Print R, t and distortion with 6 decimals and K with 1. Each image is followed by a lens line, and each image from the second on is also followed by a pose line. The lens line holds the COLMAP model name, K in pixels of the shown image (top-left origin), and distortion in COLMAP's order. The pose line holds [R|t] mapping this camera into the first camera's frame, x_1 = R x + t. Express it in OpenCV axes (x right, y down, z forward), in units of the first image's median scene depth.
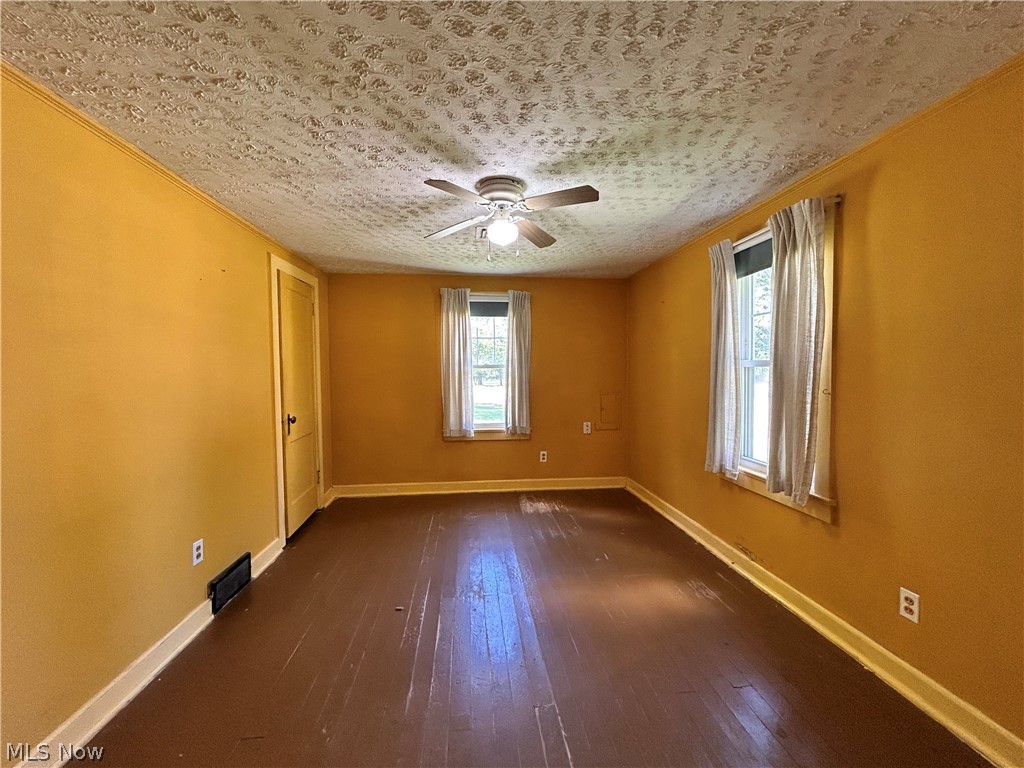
lens RADIAL K [[410.7, 0, 511.5], [0, 410.7, 386.3], [0, 0, 1]] dist [-0.008538, 0.001906]
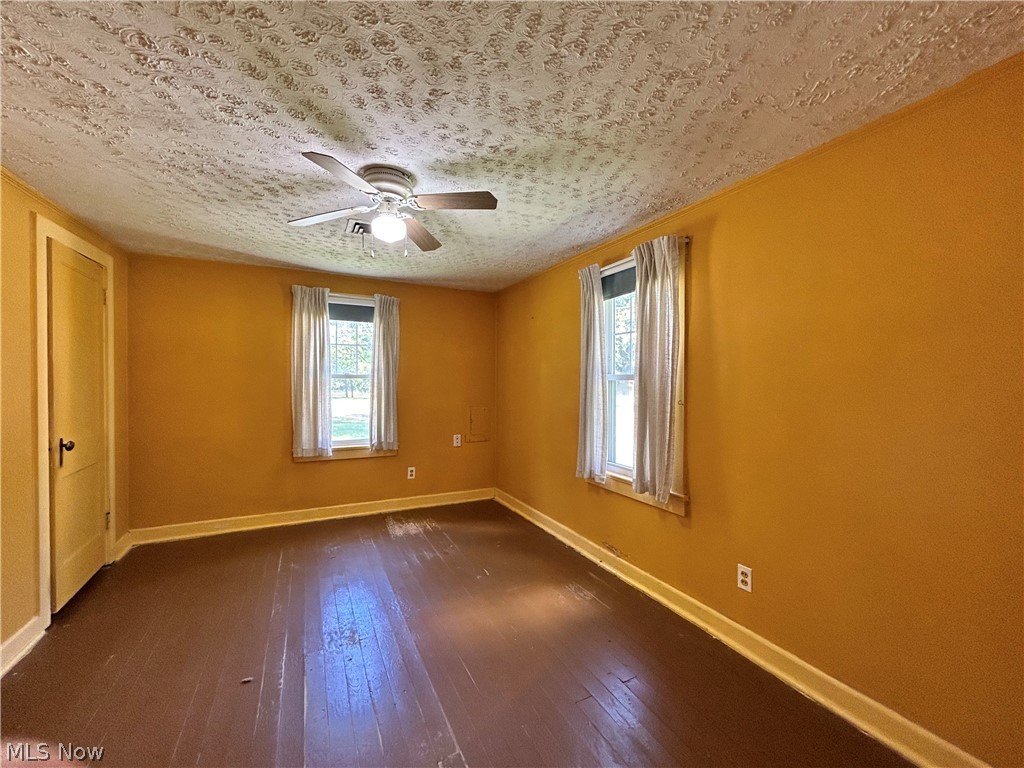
lens RADIAL K [[410.7, 0, 512.3], [0, 410.7, 386.1], [0, 0, 1]] dist [-0.008538, 0.001906]
pose [[0.935651, 0.006946, 0.352858, -0.078905], [0.003123, 0.999604, -0.027956, -0.001988], [-0.352912, 0.027259, 0.935259, 0.067418]]
